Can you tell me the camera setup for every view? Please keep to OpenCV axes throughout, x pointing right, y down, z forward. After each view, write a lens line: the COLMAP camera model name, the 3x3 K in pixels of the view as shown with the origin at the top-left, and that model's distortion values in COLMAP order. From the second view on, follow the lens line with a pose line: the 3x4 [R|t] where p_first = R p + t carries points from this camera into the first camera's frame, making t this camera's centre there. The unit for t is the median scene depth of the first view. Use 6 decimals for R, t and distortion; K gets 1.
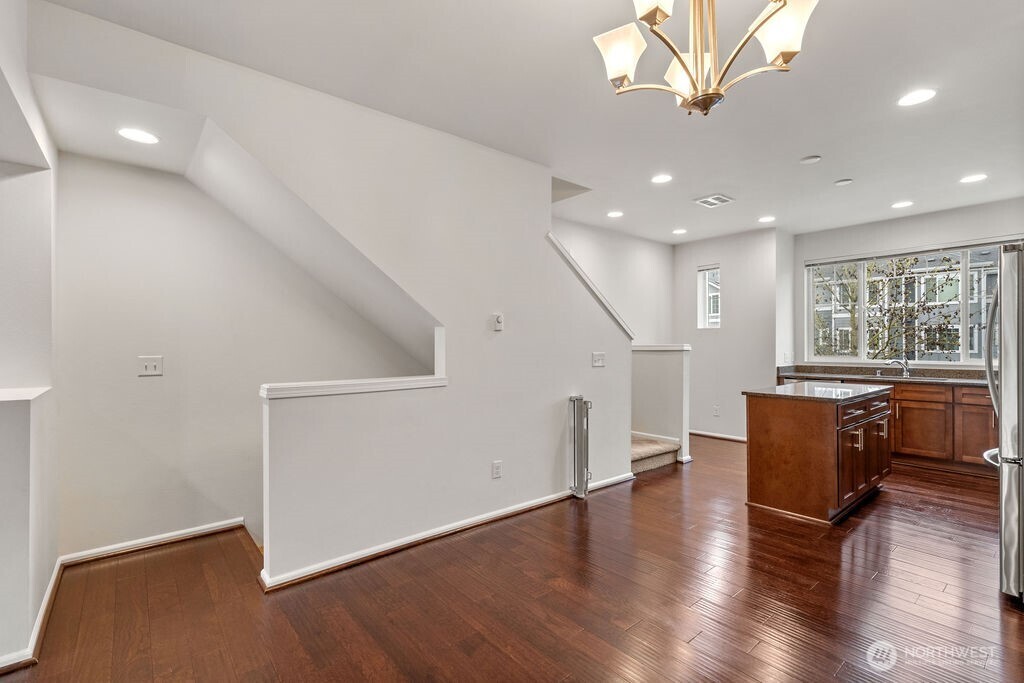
lens RADIAL K [[463.2, 0, 512.0], [0, 463.2, 341.5], [0, 0, 1]] dist [-0.001907, 0.000025]
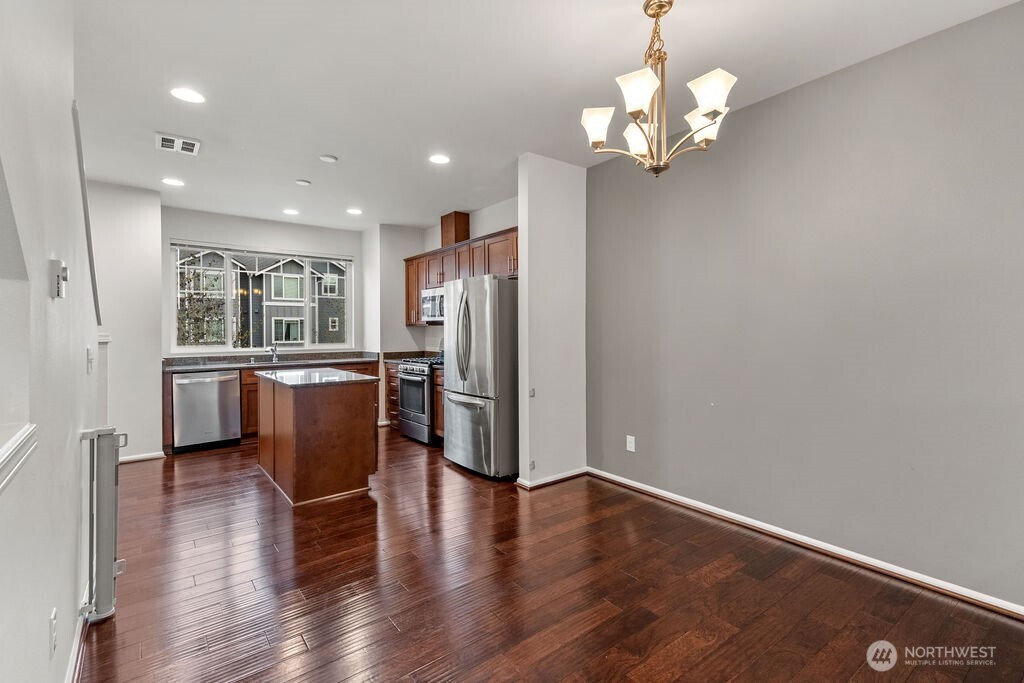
lens RADIAL K [[470.6, 0, 517.0], [0, 470.6, 332.2], [0, 0, 1]] dist [0.034103, -0.000653]
pose [[0.022593, 0.001104, 0.999744, -0.313335], [-0.000373, 0.999999, -0.001096, 0.004805], [-0.999745, -0.000348, 0.022593, 0.395890]]
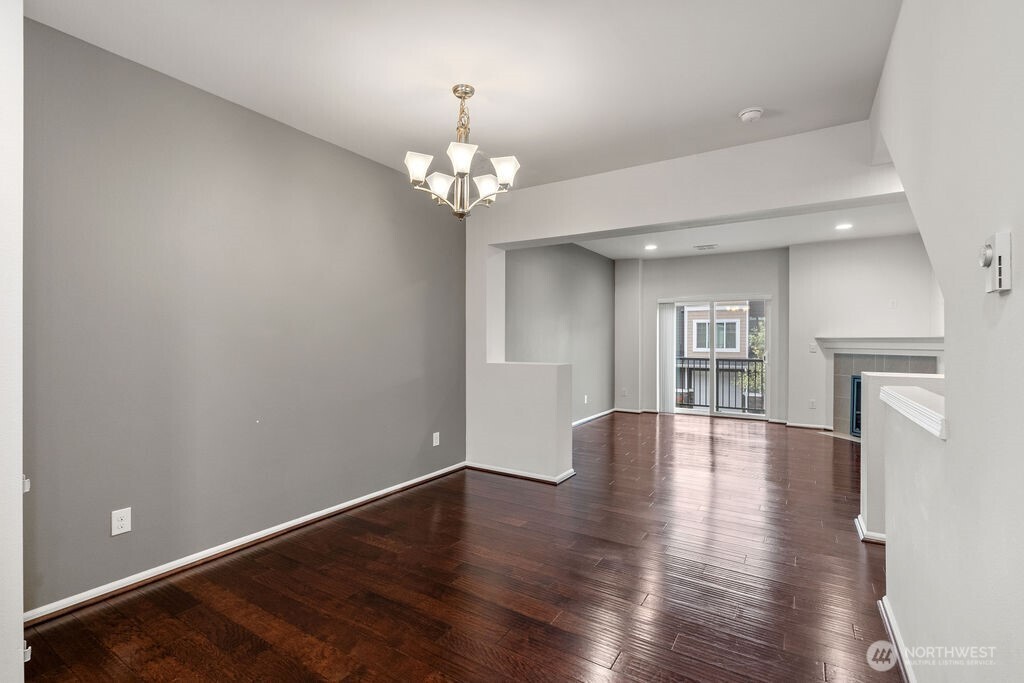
lens RADIAL K [[465.7, 0, 519.8], [0, 465.7, 339.1], [0, 0, 1]] dist [0.012194, 0.000018]
pose [[-0.944671, 0.000511, -0.328020, 0.230815], [0.001691, 0.999993, -0.003314, 0.002855], [0.328016, -0.003685, -0.944665, 0.808697]]
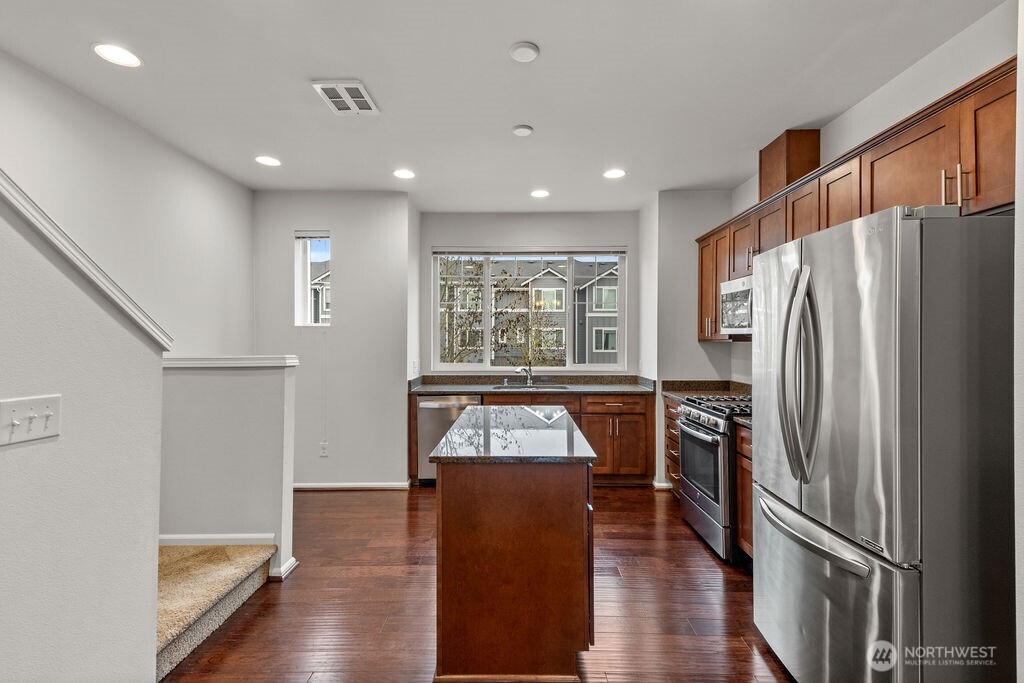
lens RADIAL K [[462.0, 0, 512.0], [0, 462.0, 341.5], [0, 0, 1]] dist [0.037224, -0.000307]
pose [[0.642437, 0.001930, 0.766336, 0.124002], [-0.006996, 0.999970, 0.003347, -0.014202], [-0.766306, -0.007512, 0.642432, 0.450750]]
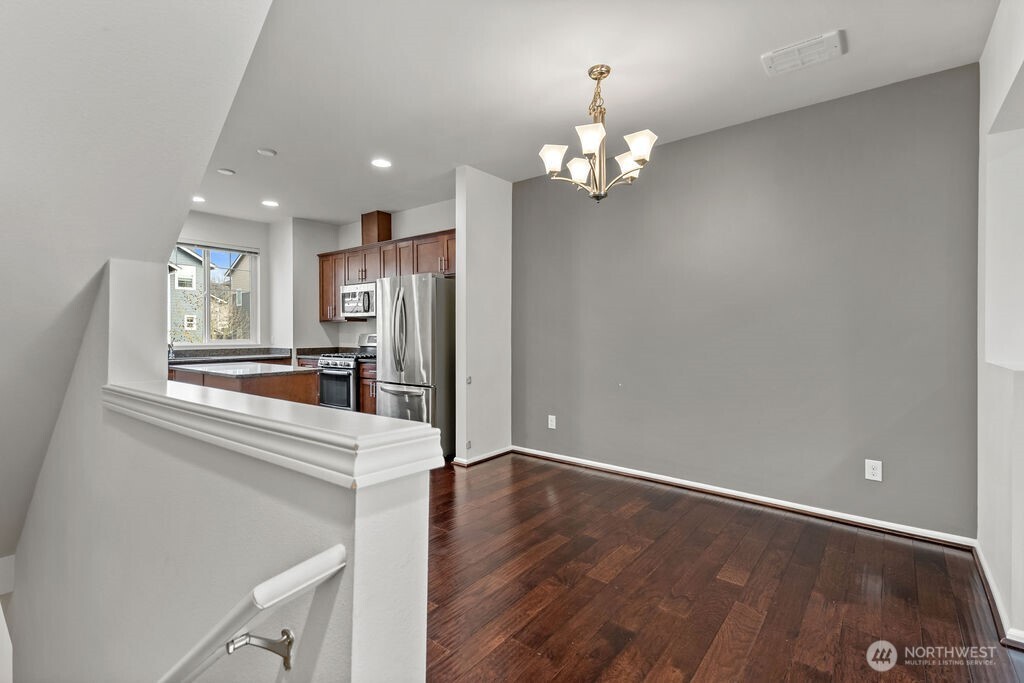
lens RADIAL K [[470.5, 0, 513.2], [0, 470.5, 334.7], [0, 0, 1]] dist [0.037549, 0.000025]
pose [[-0.217212, -0.001093, 0.976124, -0.402551], [-0.004673, 0.999989, 0.000079, 0.019110], [-0.976113, -0.004545, -0.217214, 0.496710]]
